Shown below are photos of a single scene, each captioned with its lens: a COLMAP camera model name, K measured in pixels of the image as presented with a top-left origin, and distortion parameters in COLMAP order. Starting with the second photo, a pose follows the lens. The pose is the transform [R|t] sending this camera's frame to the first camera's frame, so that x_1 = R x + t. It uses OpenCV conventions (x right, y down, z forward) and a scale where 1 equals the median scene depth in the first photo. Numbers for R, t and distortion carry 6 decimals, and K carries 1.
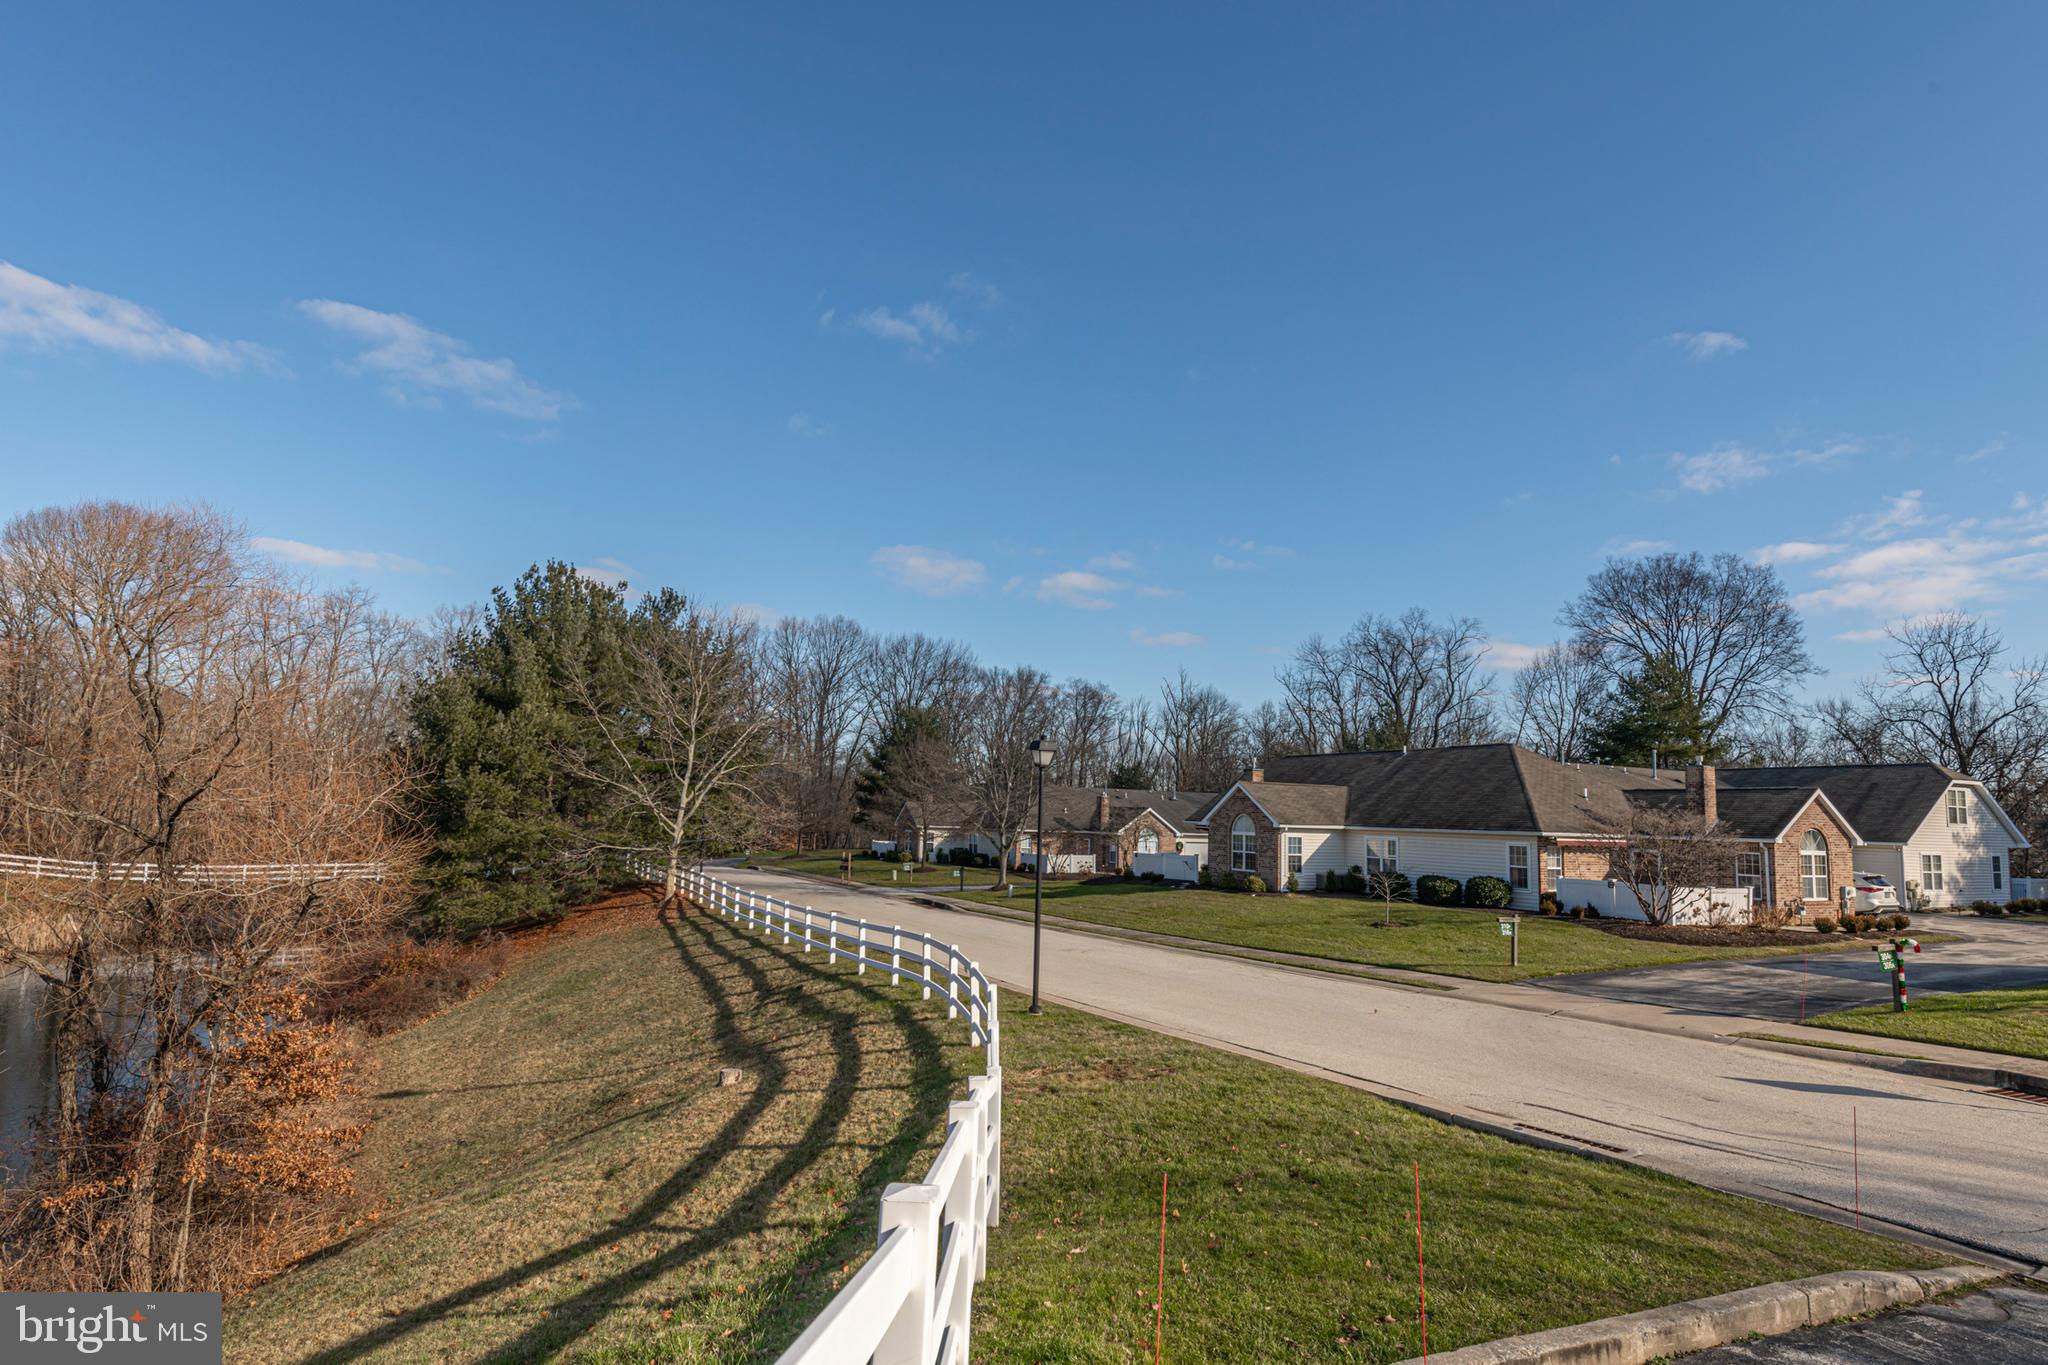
lens RADIAL K [[1060.4, 0, 1023.8], [0, 1060.4, 711.8], [0, 0, 1]] dist [0.022742, -0.014081]
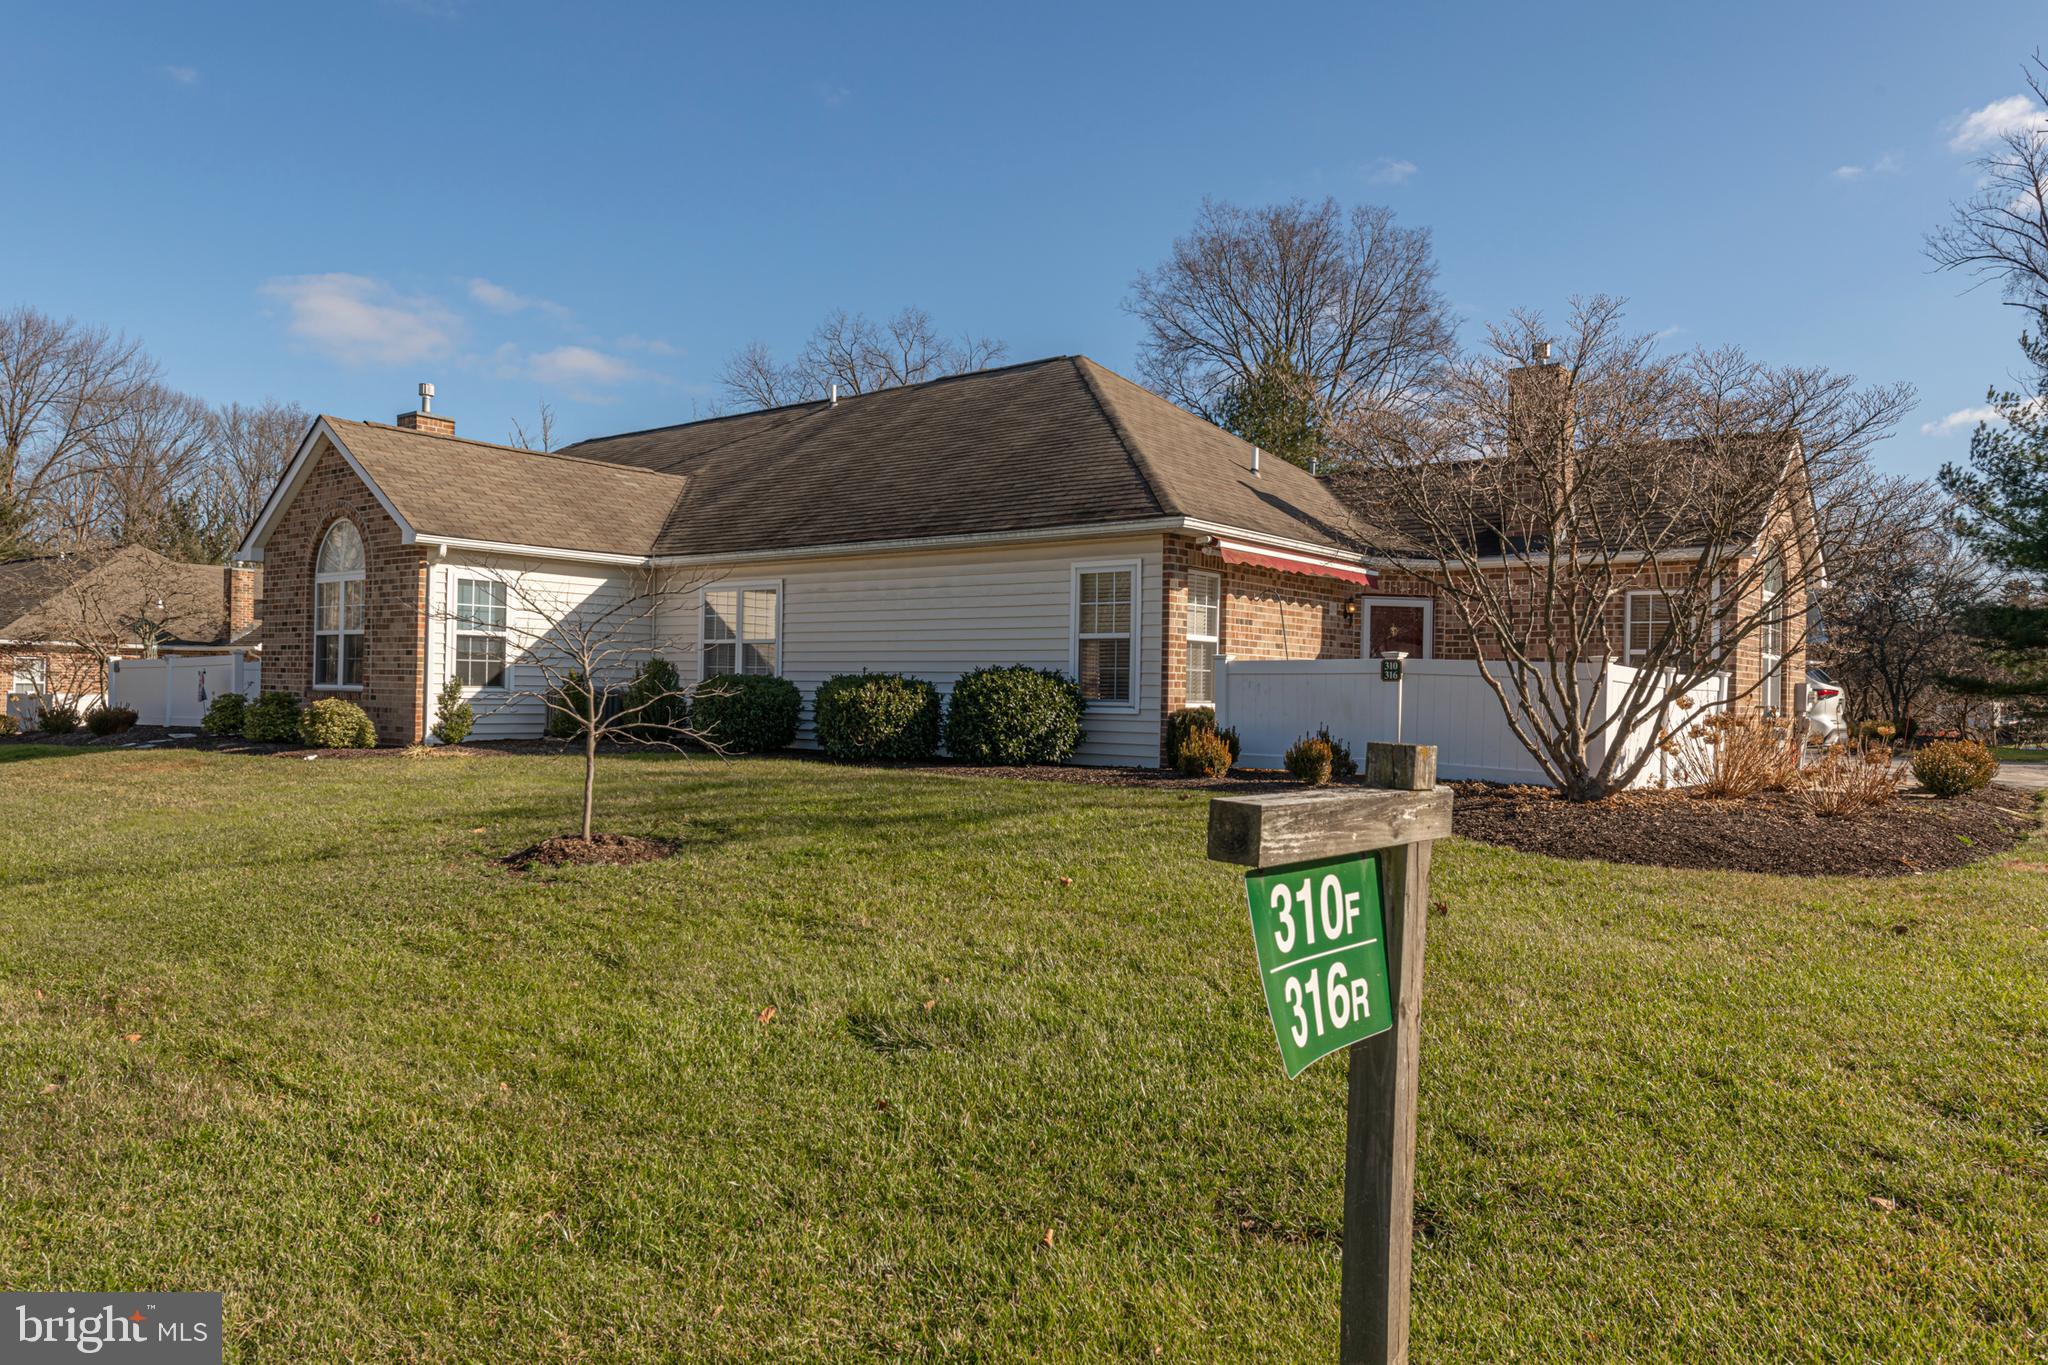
lens RADIAL K [[1378.5, 0, 1045.6], [0, 1378.5, 668.1], [0, 0, 1]] dist [0.036741, -0.030427]
pose [[0.905059, -0.001796, 0.425282, 0.232220], [-0.036704, 0.995930, 0.082318, 0.104131], [-0.423699, -0.090113, 0.901309, 0.540808]]
